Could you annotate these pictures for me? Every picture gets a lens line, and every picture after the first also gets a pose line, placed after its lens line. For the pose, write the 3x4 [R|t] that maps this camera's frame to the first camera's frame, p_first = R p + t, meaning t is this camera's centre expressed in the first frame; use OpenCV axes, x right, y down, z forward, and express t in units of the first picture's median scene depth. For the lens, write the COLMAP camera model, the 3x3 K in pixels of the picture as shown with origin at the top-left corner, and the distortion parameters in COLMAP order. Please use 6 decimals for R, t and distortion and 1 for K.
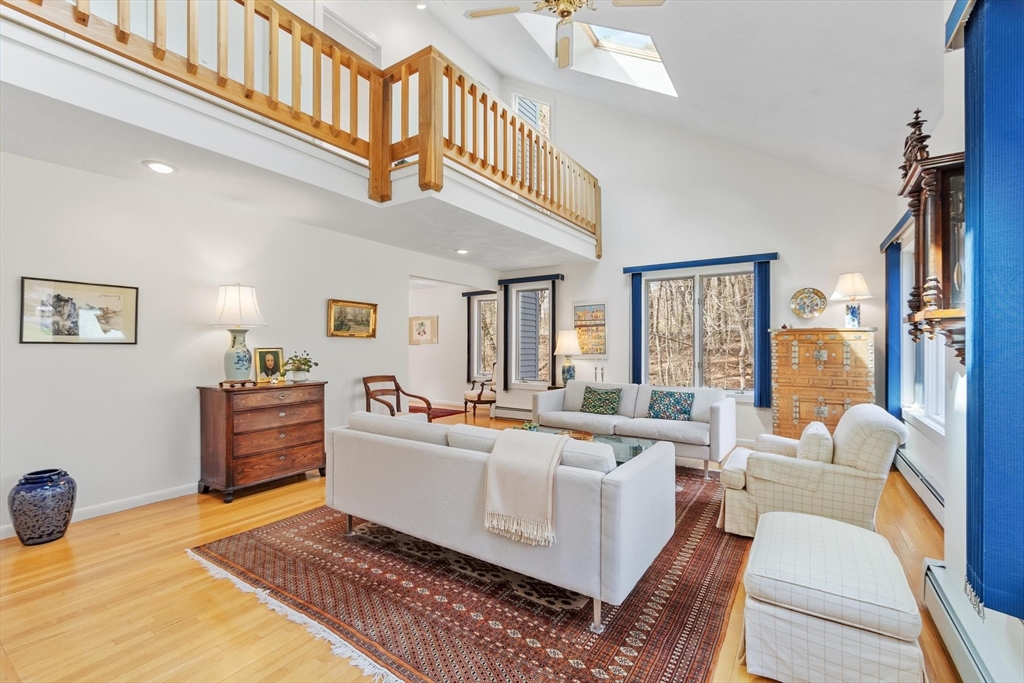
lens RADIAL K [[453.0, 0, 517.3], [0, 453.0, 341.1], [0, 0, 1]] dist [0.000580, 0.000316]
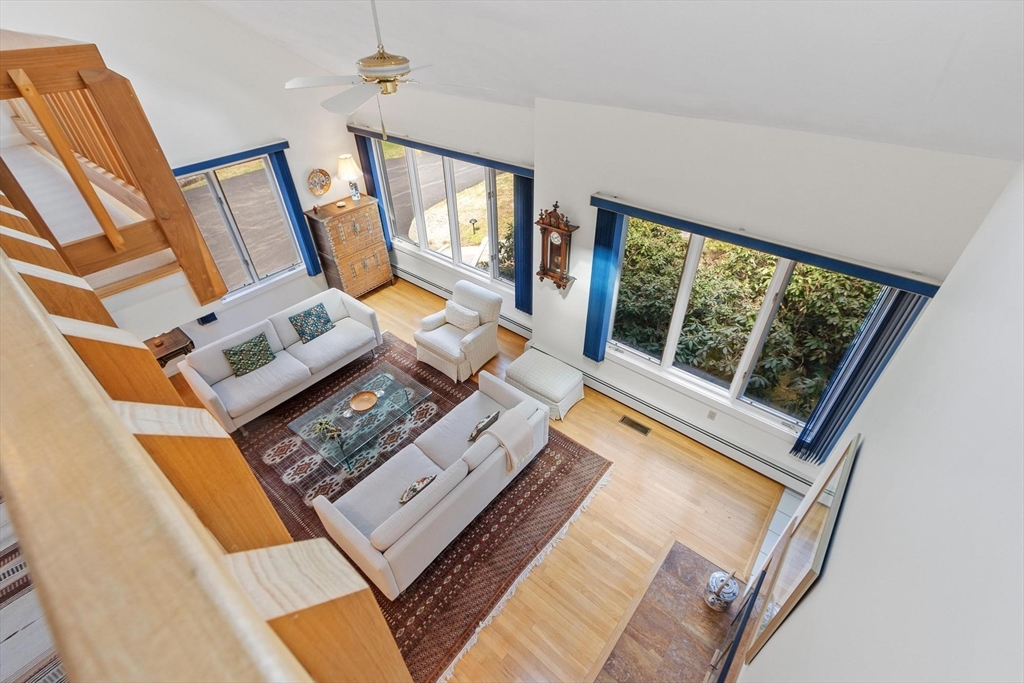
lens RADIAL K [[453.0, 0, 516.4], [0, 453.0, 341.5], [0, 0, 1]] dist [0.000580, 0.000316]
pose [[0.115710, -0.611415, 0.782805, -0.515135], [0.008465, 0.788677, 0.614750, -0.505167], [-0.993247, -0.064506, 0.096434, 0.355482]]
